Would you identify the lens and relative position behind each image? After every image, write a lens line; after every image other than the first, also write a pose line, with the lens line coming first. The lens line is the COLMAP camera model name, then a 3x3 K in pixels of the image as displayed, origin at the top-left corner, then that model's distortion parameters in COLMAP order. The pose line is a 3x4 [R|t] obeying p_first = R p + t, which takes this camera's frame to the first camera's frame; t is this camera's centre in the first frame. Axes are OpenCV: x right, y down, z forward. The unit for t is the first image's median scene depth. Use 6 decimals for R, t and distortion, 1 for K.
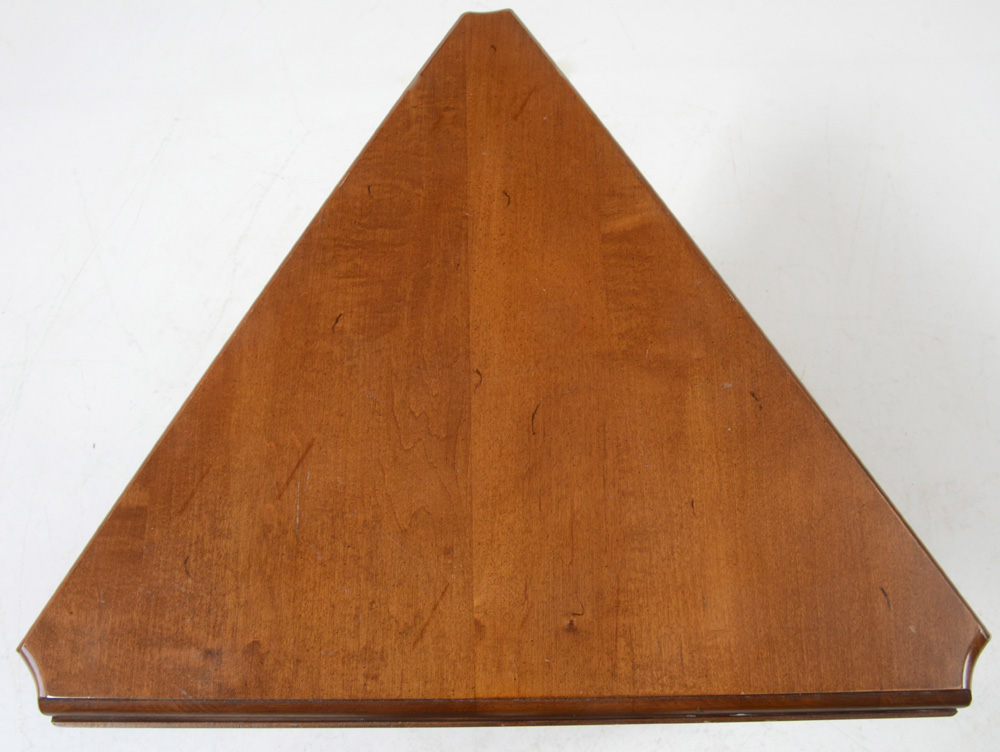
lens RADIAL K [[903.7, 0, 492.5], [0, 903.7, 371.4], [0, 0, 1]] dist [-0.076577, -0.000881]
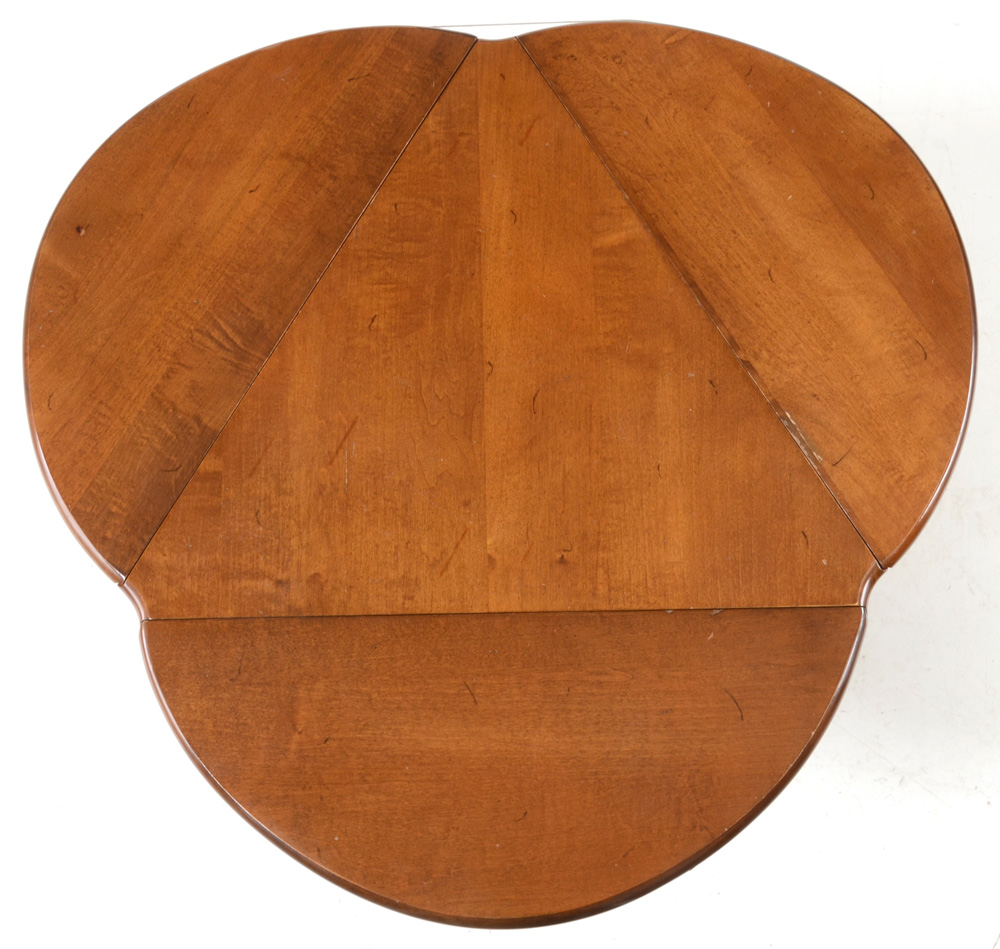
lens RADIAL K [[1604.5, 0, 501.5], [0, 1604.5, 476.5], [0, 0, 1]] dist [-0.004639, 0.000000]
pose [[0.999931, 0.002990, 0.011385, -0.025596], [-0.003696, 0.998040, 0.062475, 0.018638], [-0.011176, -0.062513, 0.997982, -1.248192]]
